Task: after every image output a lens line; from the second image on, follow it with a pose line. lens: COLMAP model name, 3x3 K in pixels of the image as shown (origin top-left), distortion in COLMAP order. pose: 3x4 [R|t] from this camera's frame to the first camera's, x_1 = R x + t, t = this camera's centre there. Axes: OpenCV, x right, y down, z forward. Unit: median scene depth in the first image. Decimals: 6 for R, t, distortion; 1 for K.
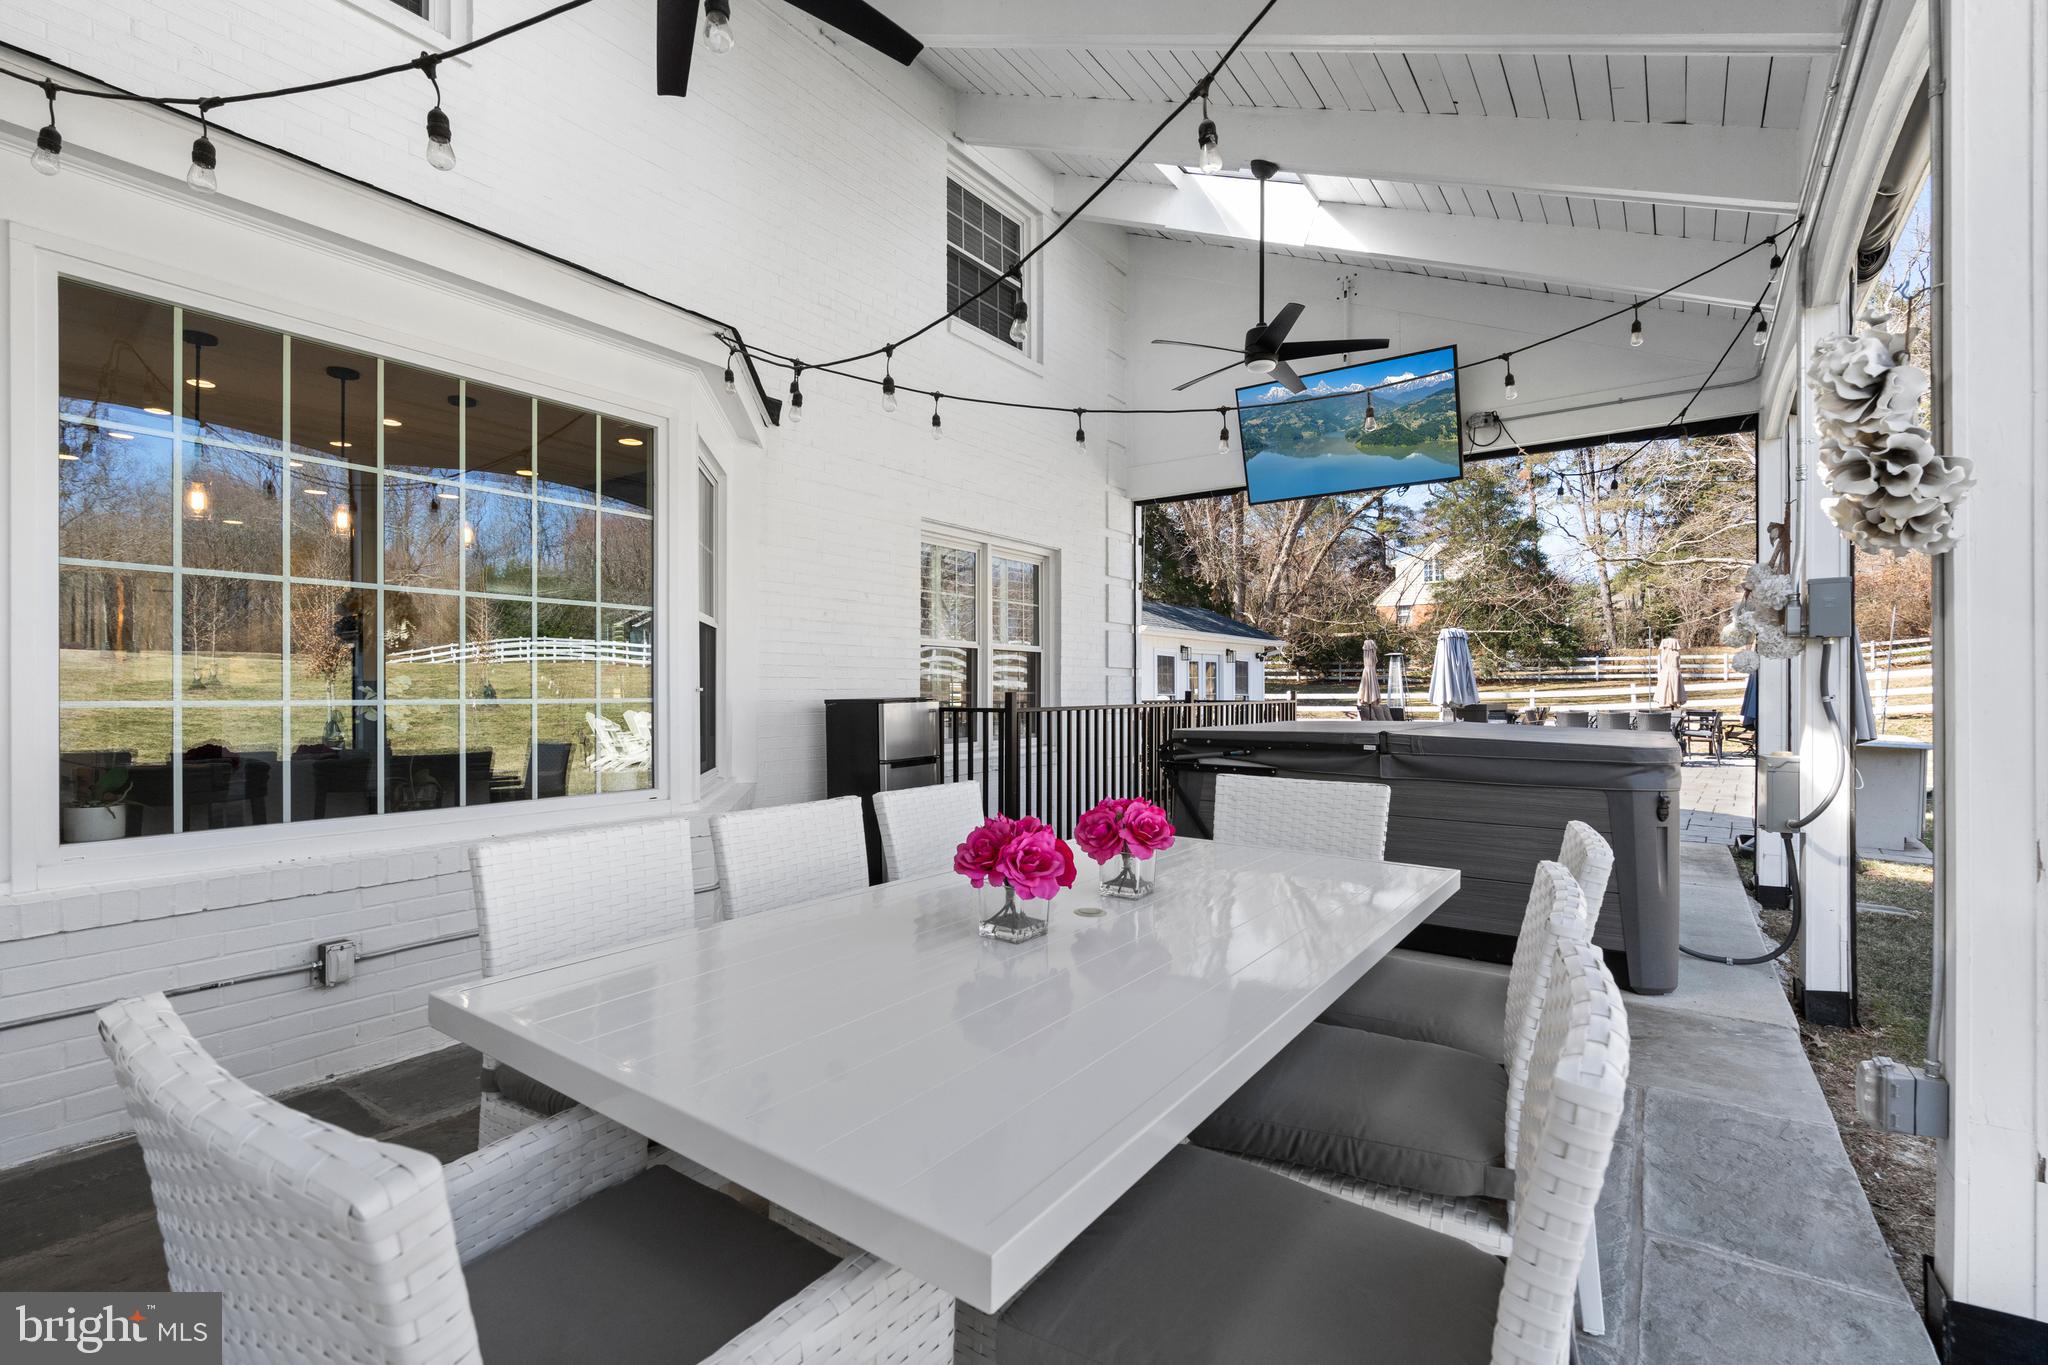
lens RADIAL K [[946.6, 0, 1015.2], [0, 946.6, 696.8], [0, 0, 1]] dist [-0.005153, 0.002945]
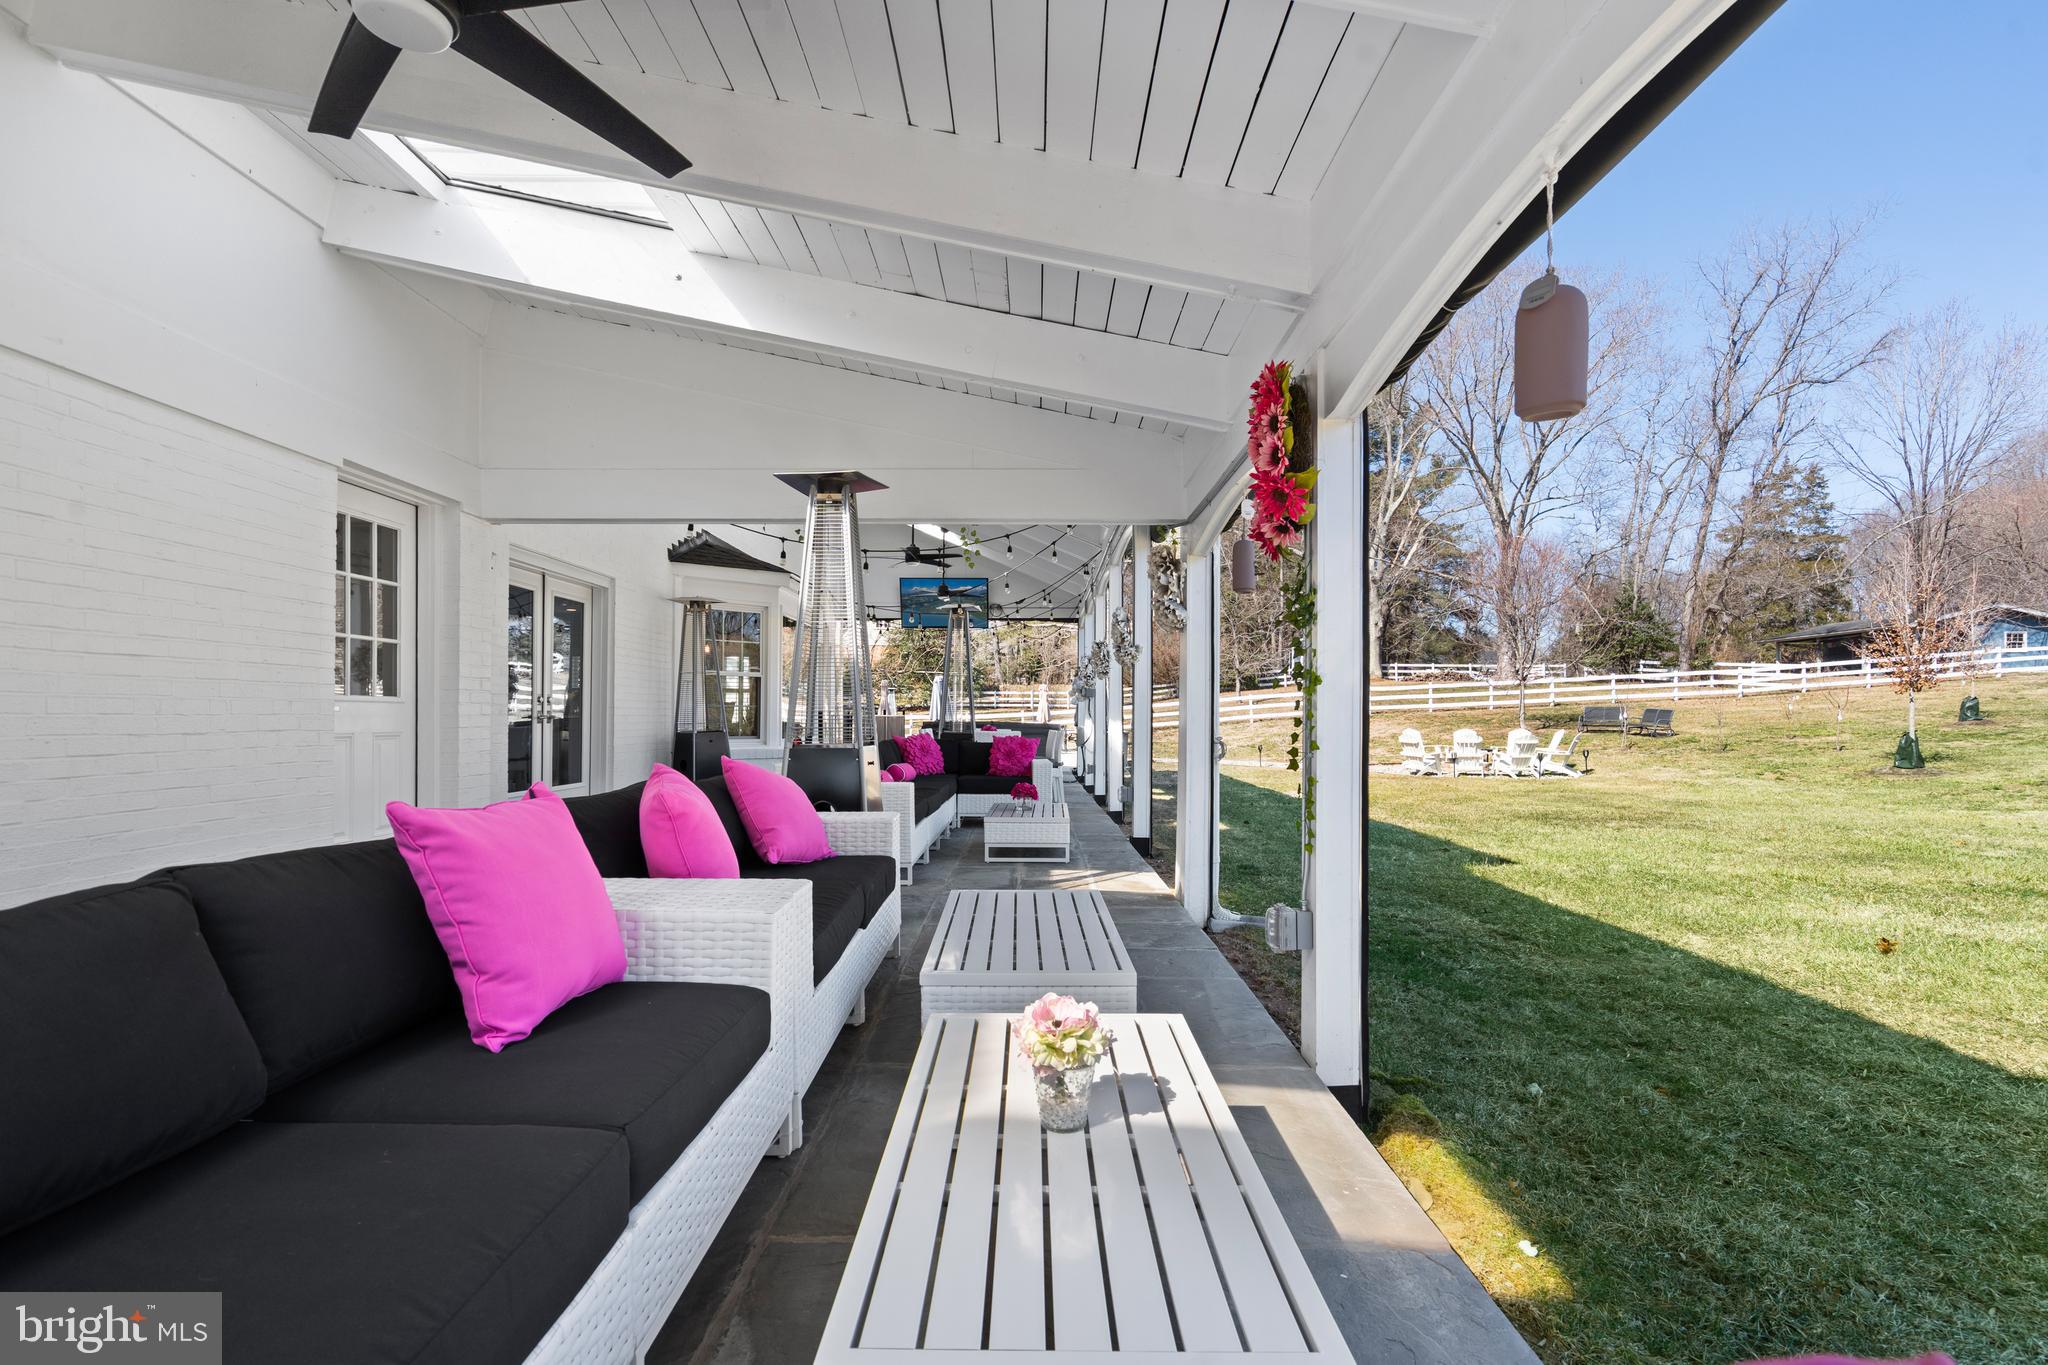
lens RADIAL K [[946.6, 0, 1021.4], [0, 946.6, 694.4], [0, 0, 1]] dist [-0.005153, 0.002945]
pose [[0.818802, 0.018367, 0.573782, -0.354322], [-0.002284, 0.999584, -0.028738, 0.005374], [-0.574071, 0.022220, 0.818504, -0.364775]]
